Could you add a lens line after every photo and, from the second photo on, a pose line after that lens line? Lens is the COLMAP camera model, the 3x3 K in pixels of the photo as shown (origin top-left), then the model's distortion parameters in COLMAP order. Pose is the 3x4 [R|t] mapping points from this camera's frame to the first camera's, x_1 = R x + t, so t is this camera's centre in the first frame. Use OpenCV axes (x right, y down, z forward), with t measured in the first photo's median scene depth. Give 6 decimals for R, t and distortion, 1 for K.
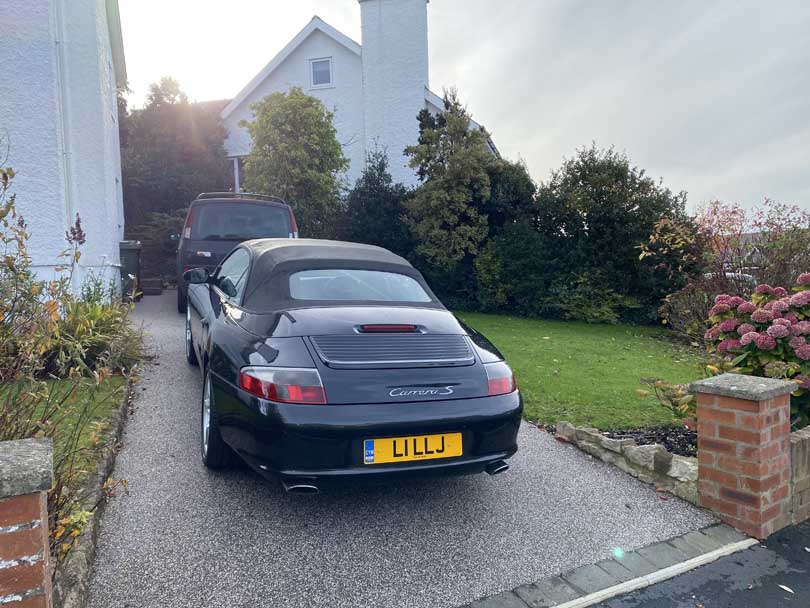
lens RADIAL K [[620.7, 0, 405.6], [0, 620.7, 306.5], [0, 0, 1]] dist [0.024881, -0.025408]
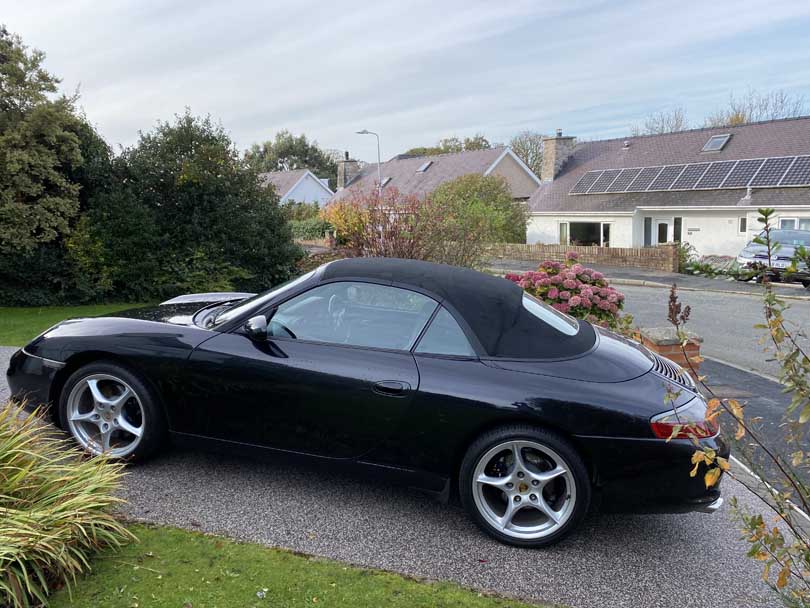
lens RADIAL K [[620.7, 0, 405.5], [0, 620.7, 301.4], [0, 0, 1]] dist [0.024881, -0.025408]
pose [[0.508009, -0.150392, 0.848121, -0.365205], [0.074546, 0.988621, 0.130654, -0.070787], [-0.858120, -0.003149, 0.513439, 0.219712]]
